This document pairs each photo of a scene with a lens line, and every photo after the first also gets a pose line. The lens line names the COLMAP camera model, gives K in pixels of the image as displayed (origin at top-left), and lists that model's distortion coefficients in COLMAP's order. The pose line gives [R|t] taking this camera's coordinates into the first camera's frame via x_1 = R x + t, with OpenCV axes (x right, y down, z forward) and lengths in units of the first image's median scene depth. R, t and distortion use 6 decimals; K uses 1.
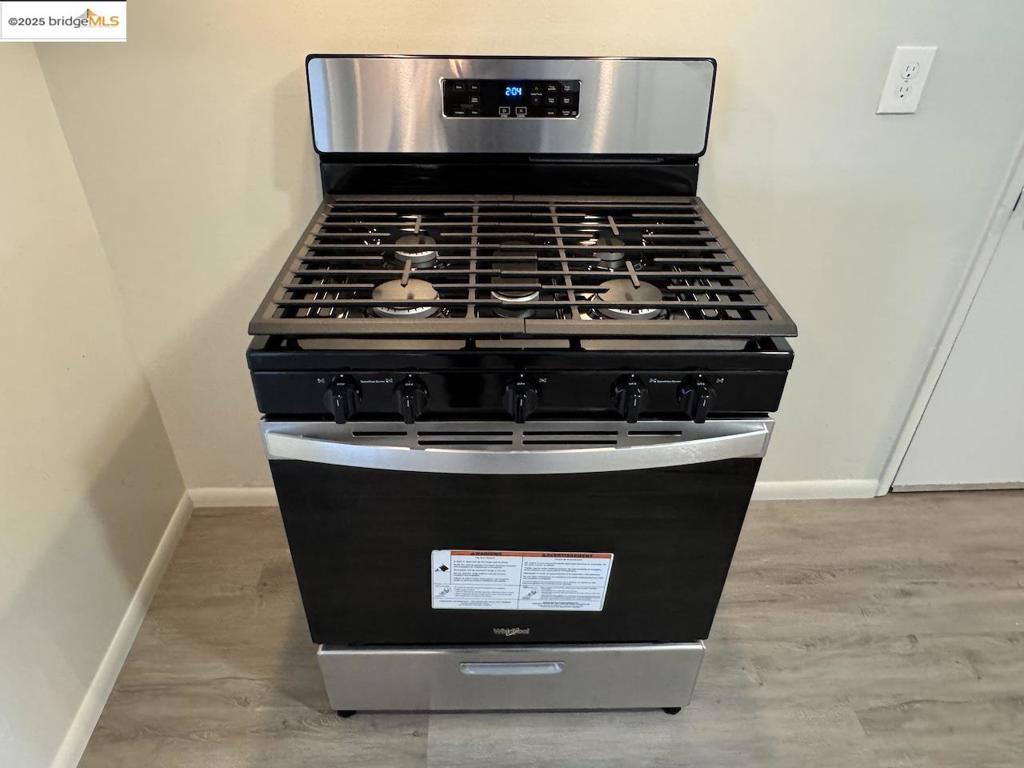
lens RADIAL K [[682.2, 0, 498.4], [0, 682.2, 382.1], [0, 0, 1]] dist [-0.006262, 0.003546]
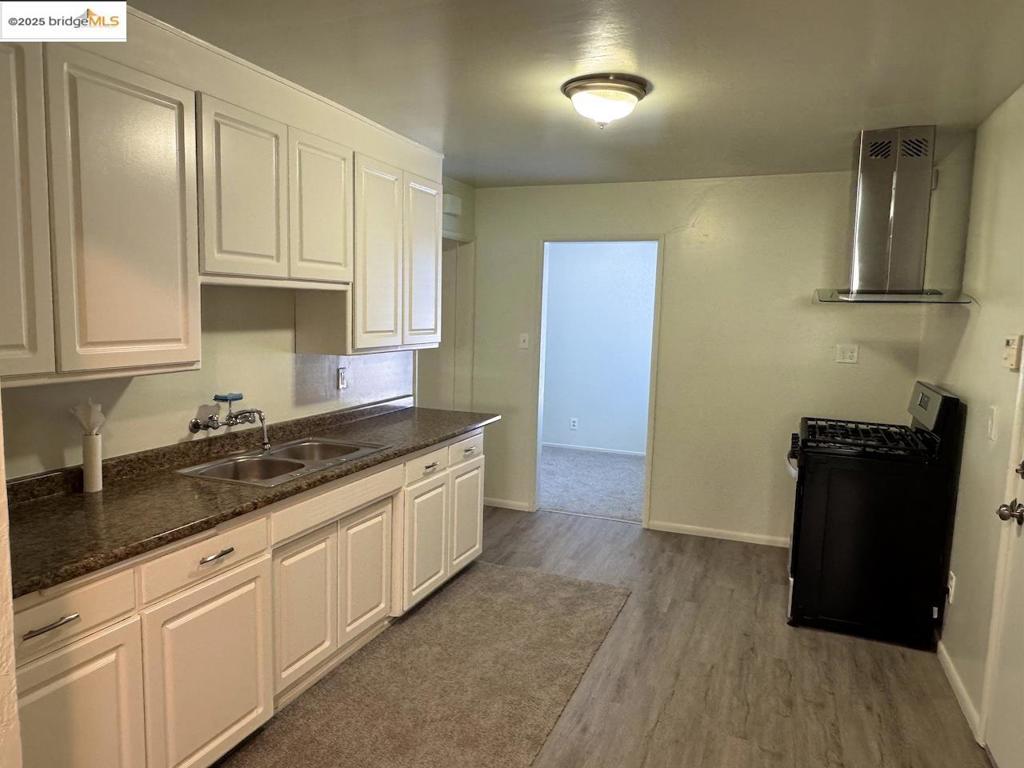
lens RADIAL K [[682.2, 0, 505.9], [0, 682.2, 384.4], [0, 0, 1]] dist [-0.006262, 0.003546]
pose [[-0.402517, 0.084568, -0.911498, 3.003609], [-0.527068, 0.792704, 0.306300, -0.419614], [0.748451, 0.603712, -0.274504, 0.458062]]
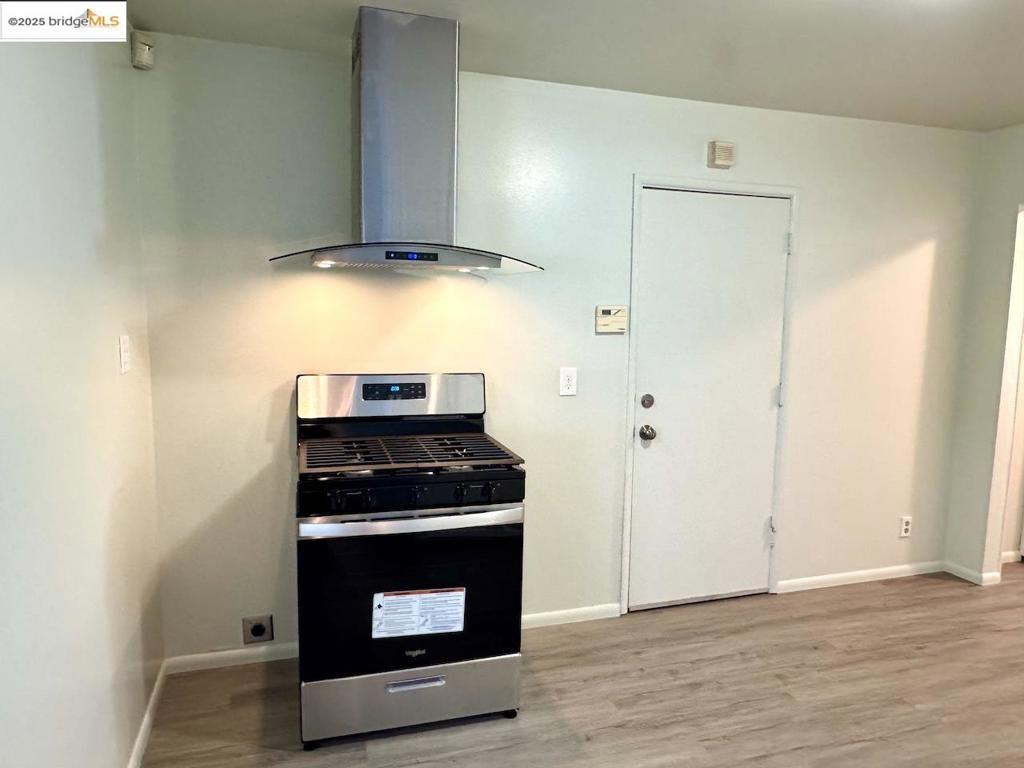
lens RADIAL K [[682.2, 0, 511.8], [0, 682.2, 384.8], [0, 0, 1]] dist [-0.006262, 0.003546]
pose [[0.960446, -0.021356, 0.277645, -0.213578], [0.146956, 0.885778, -0.440229, 0.546650], [-0.236530, 0.463618, 0.853881, -0.902512]]
